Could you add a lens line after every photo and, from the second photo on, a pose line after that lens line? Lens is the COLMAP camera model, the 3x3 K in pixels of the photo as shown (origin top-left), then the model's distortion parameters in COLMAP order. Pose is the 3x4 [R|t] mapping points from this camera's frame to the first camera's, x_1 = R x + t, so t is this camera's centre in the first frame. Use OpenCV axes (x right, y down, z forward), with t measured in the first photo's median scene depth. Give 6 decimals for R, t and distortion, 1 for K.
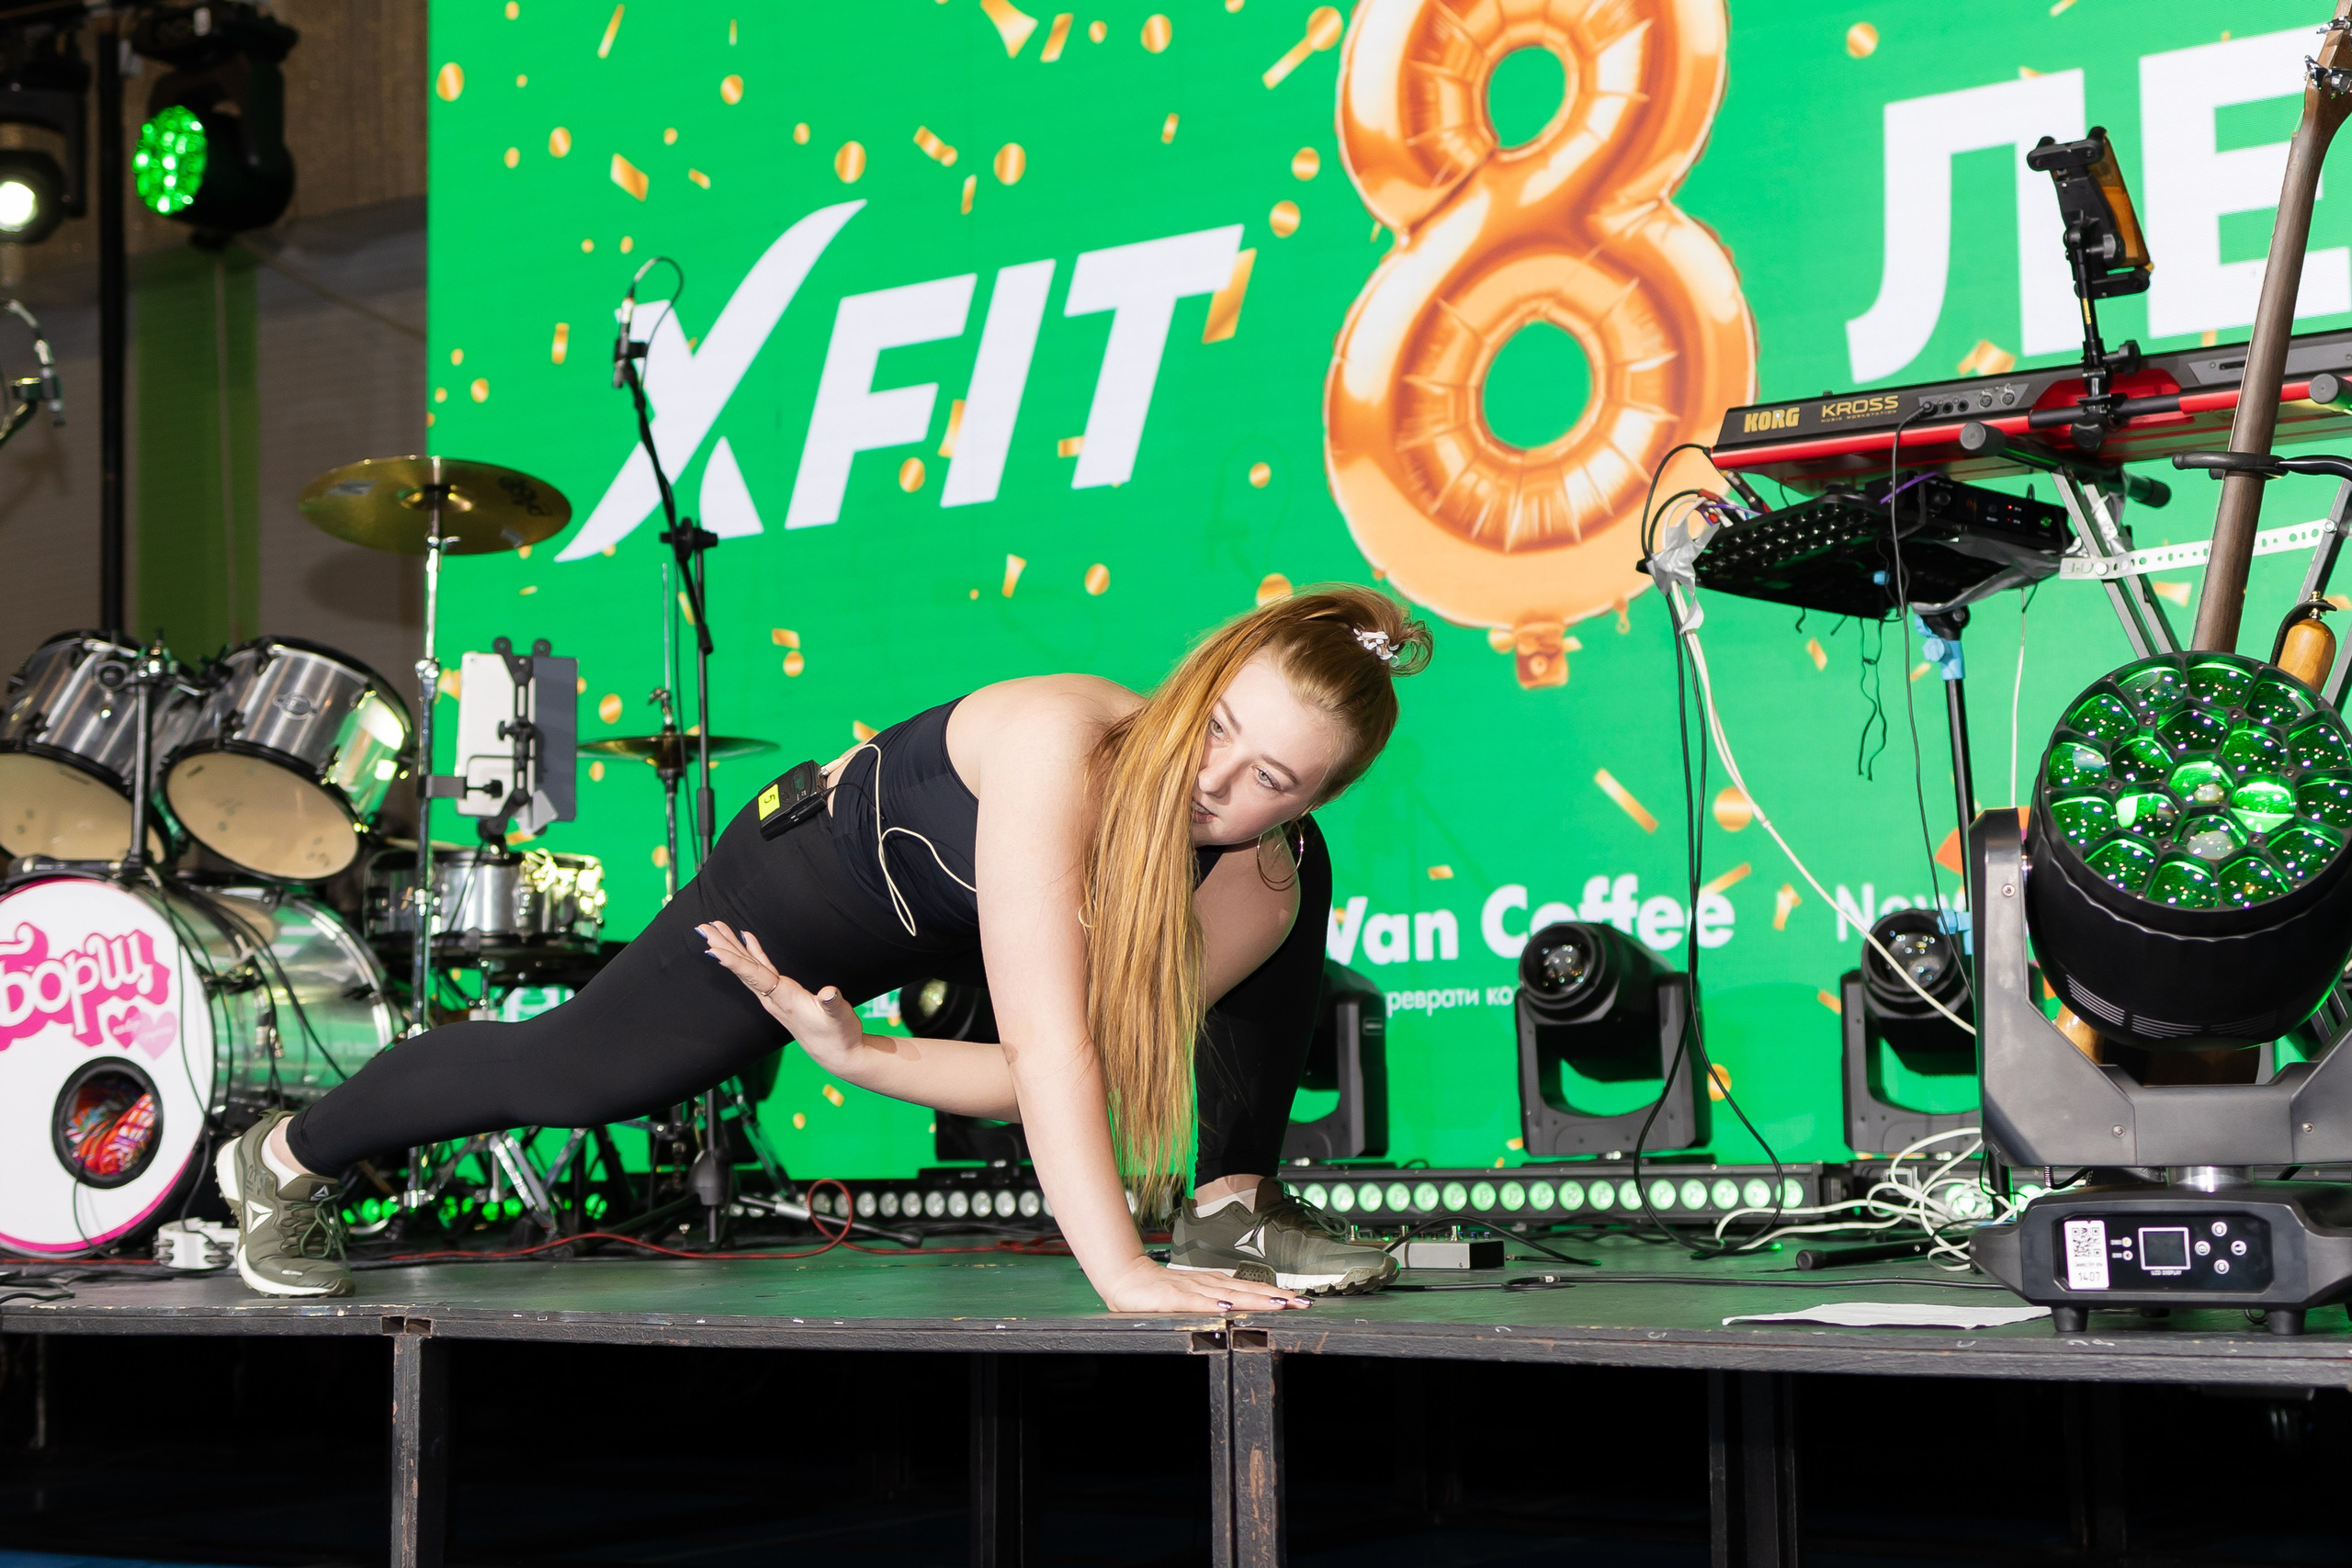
lens RADIAL K [[3724.5, 0, 1218.0], [0, 3724.5, 771.0], [0, 0, 1]] dist [0.187263, -0.464724]
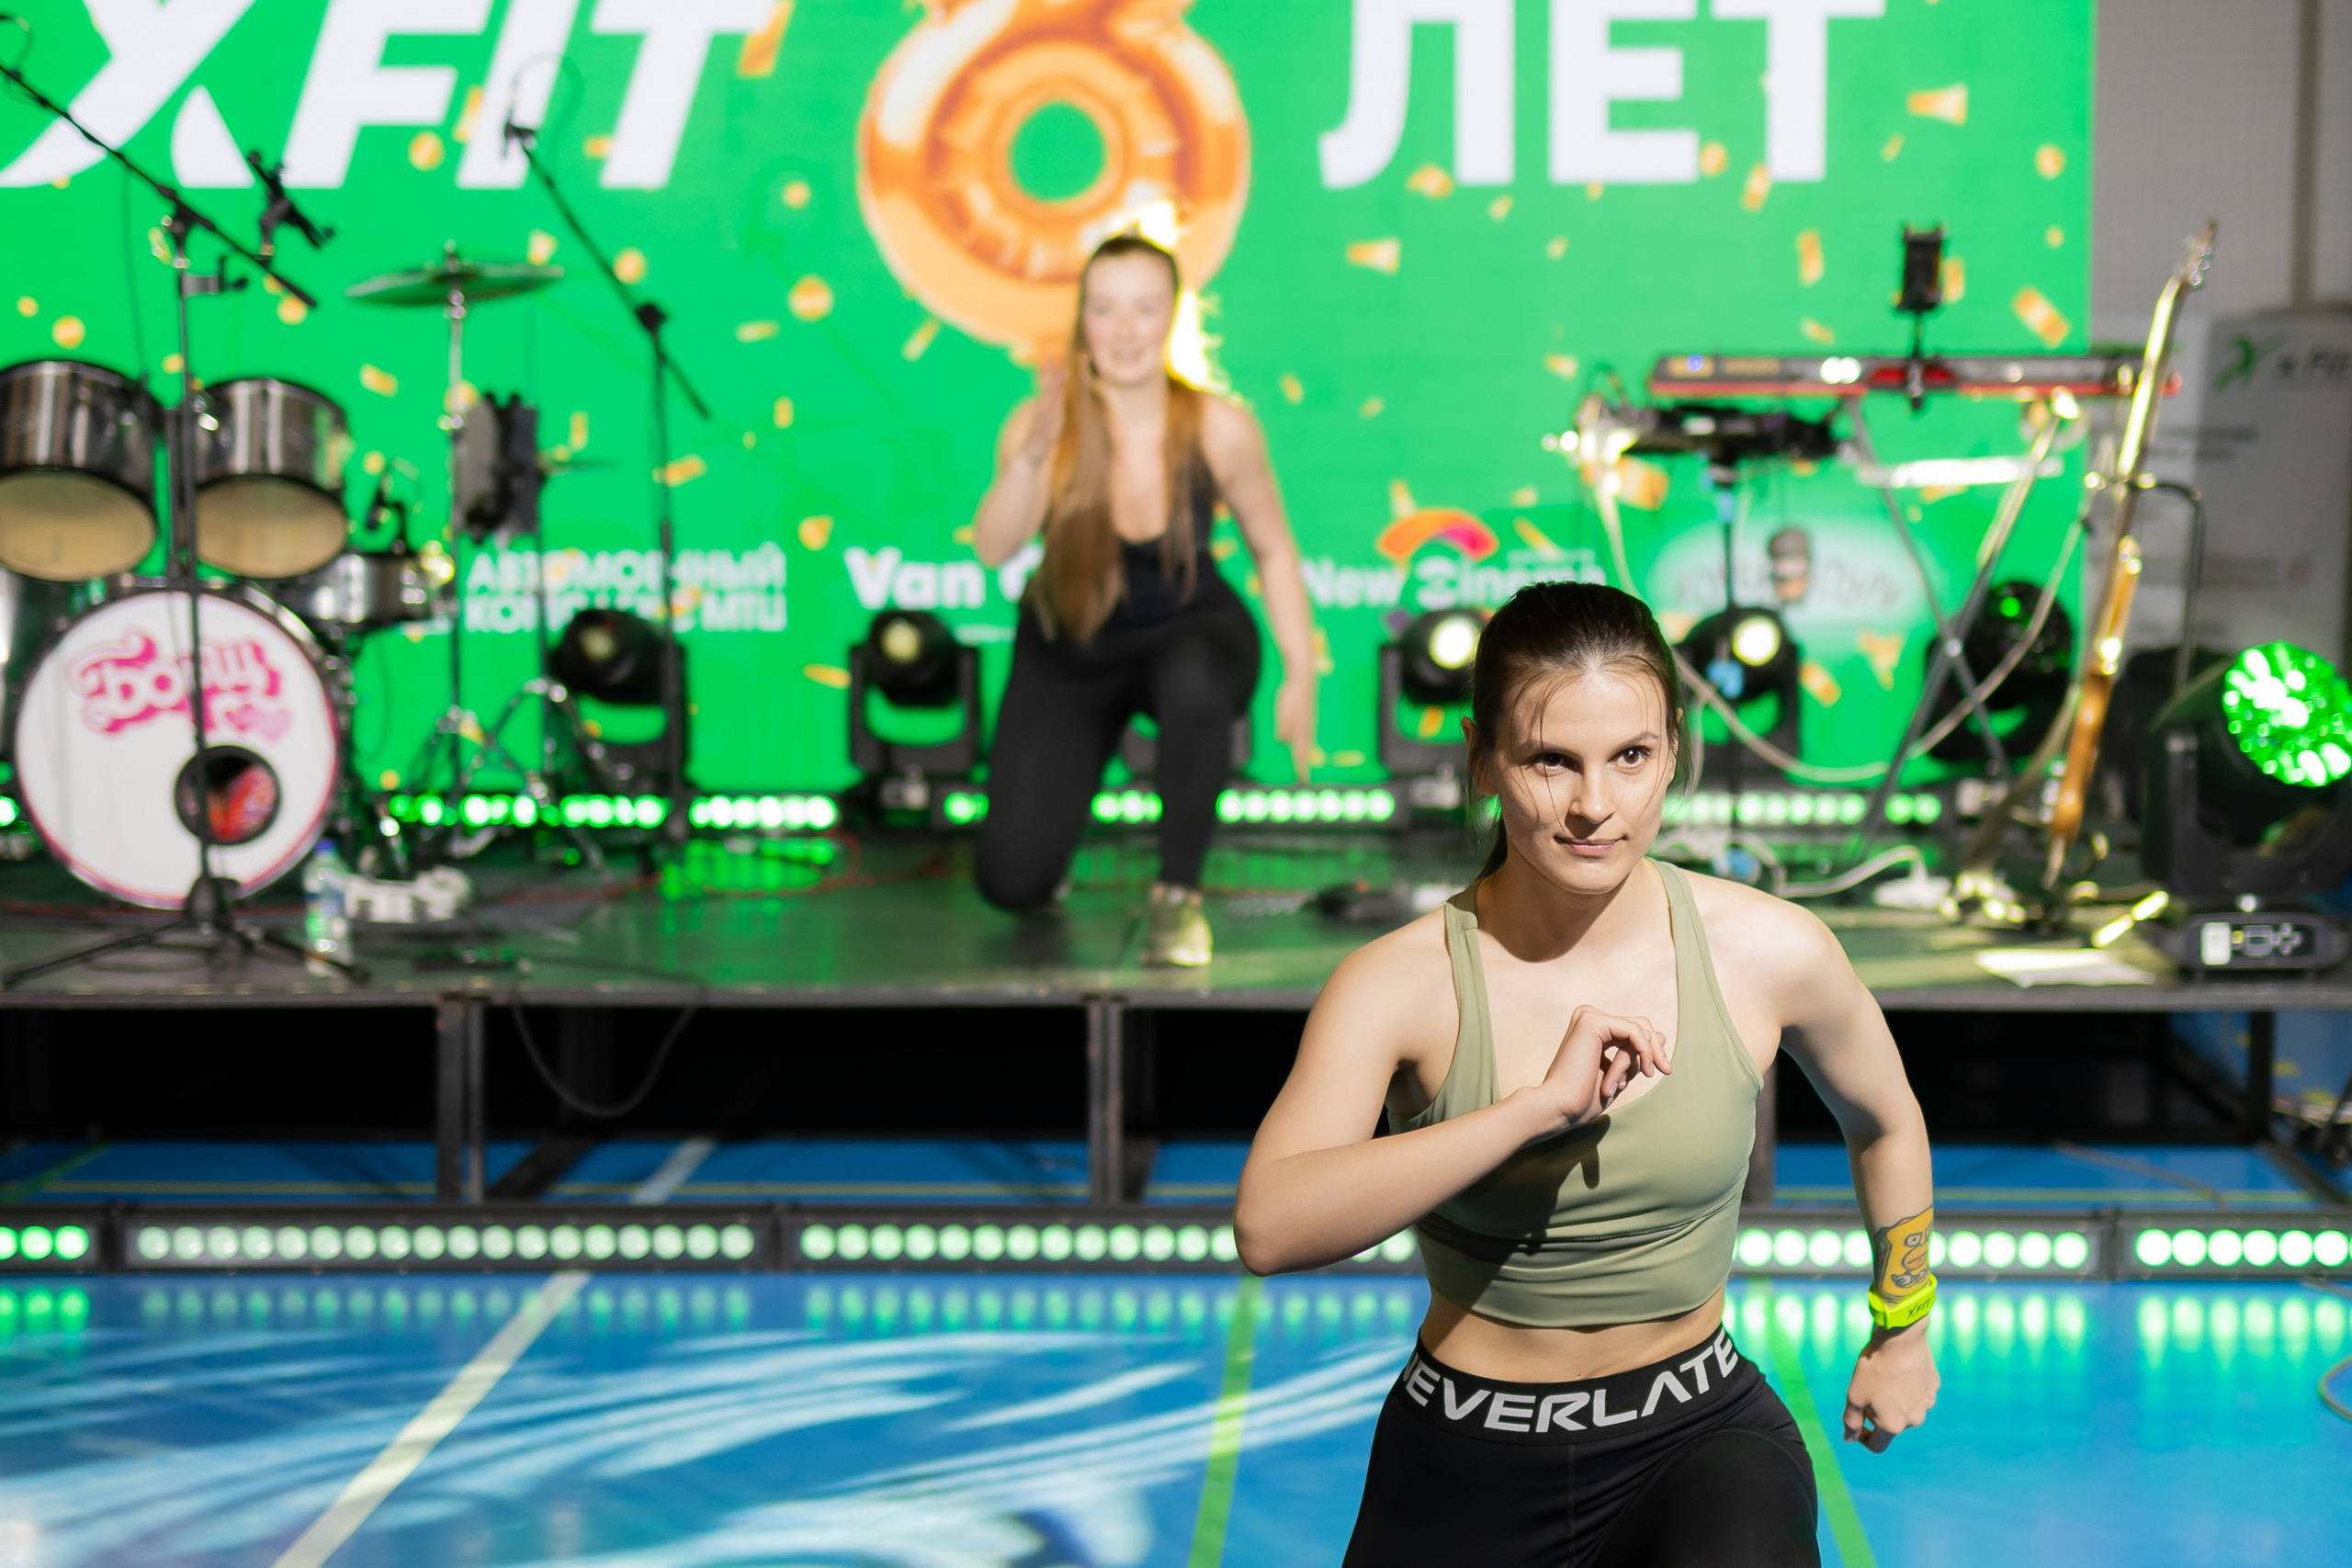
lens RADIAL K [[4362.4, 0, 1230.3], [0, 4362.4, 783.6], [0, 0, 1]] dist [0.166722, -0.099156]
pose [[0.850340, -0.034096, 0.525128, -0.692000], [-0.062104, 0.984423, 0.164483, -0.148983], [-0.522556, -0.172479, 0.834977, -0.322694]]
